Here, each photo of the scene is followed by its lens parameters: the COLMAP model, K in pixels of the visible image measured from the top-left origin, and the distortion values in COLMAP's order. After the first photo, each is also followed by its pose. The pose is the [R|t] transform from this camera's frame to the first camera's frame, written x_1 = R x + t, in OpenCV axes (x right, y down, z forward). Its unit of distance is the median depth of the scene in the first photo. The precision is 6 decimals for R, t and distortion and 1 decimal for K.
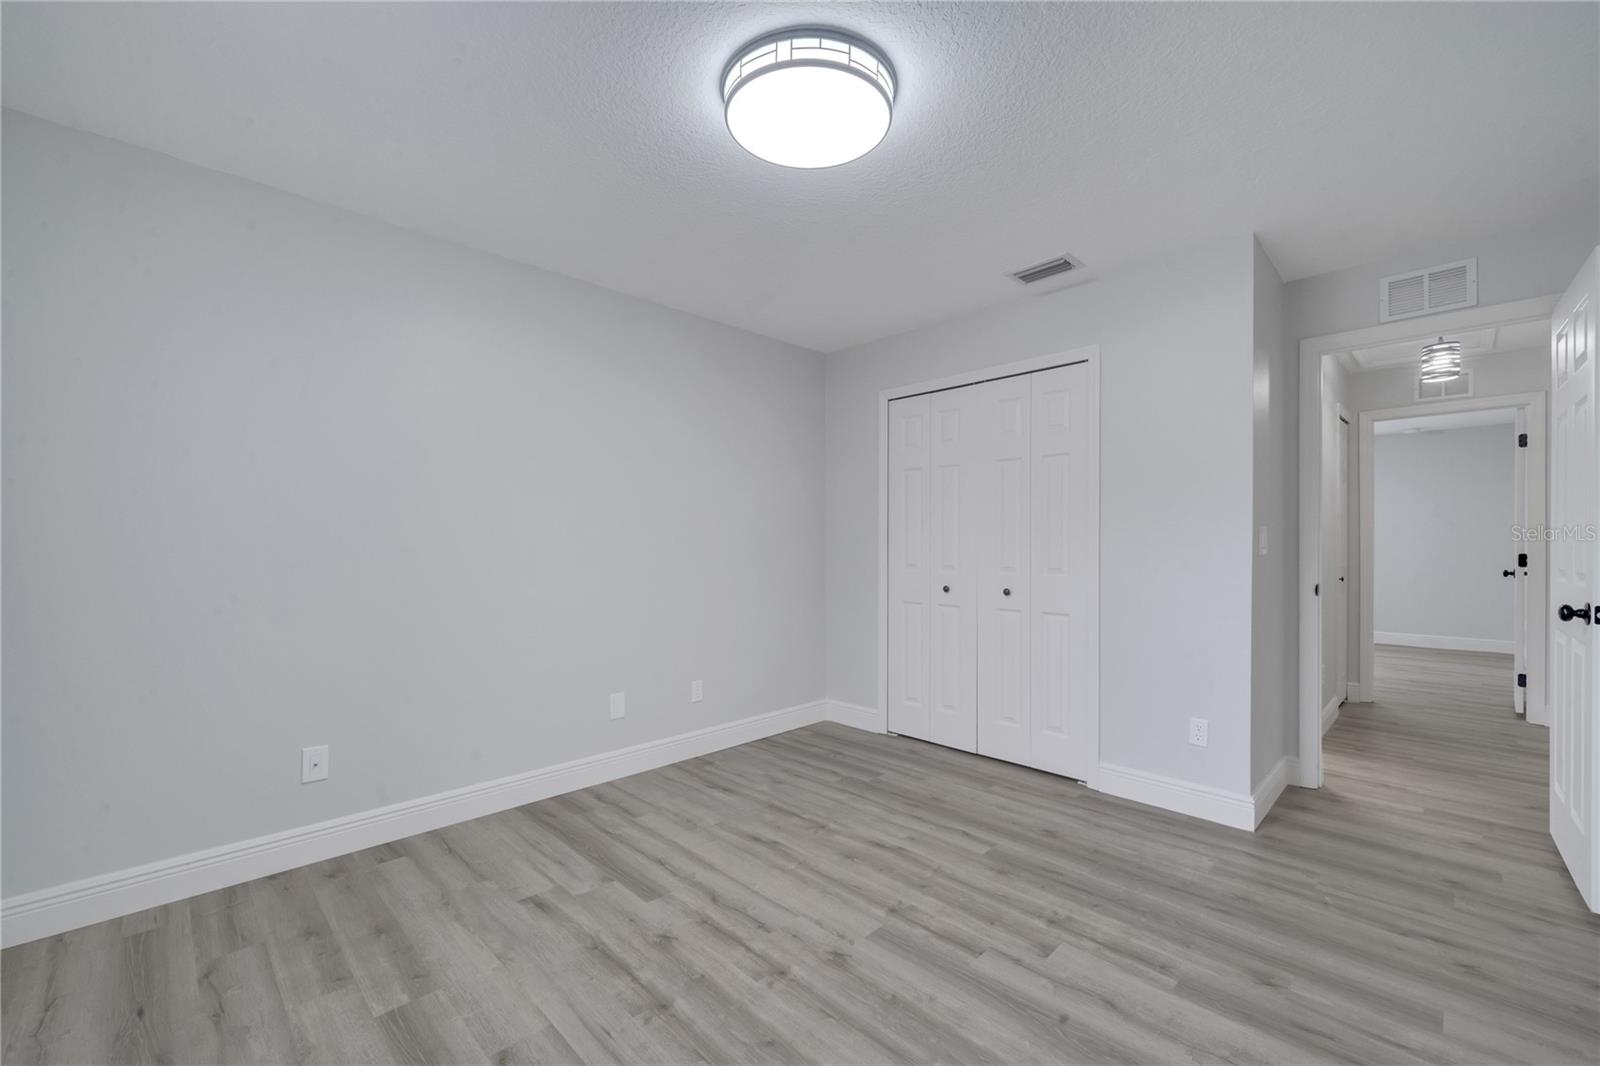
lens RADIAL K [[651.5, 0, 791.6], [0, 651.5, 546.5], [0, 0, 1]] dist [0.001371, -0.000847]
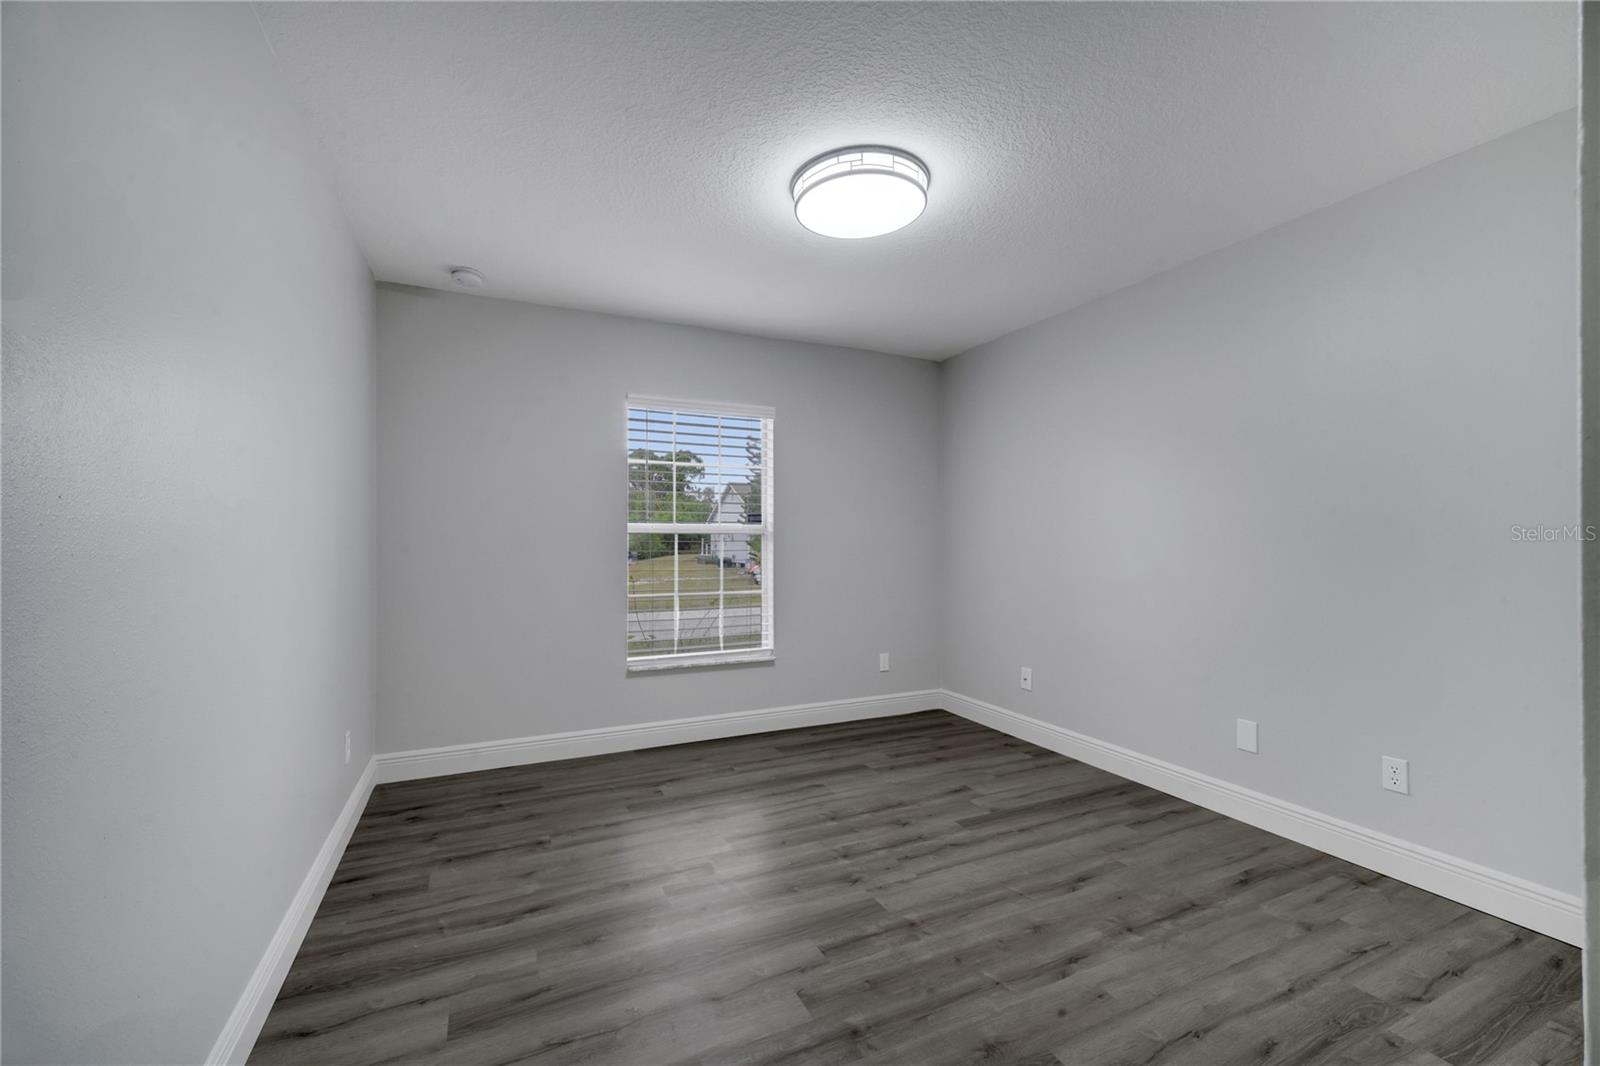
lens RADIAL K [[651.5, 0, 791.6], [0, 651.5, 546.5], [0, 0, 1]] dist [0.001371, -0.000847]
pose [[-0.331903, 0.010124, -0.943259, 1.001544], [-0.001343, 0.999936, 0.011205, -0.006108], [0.943313, 0.004986, -0.331868, 1.034291]]
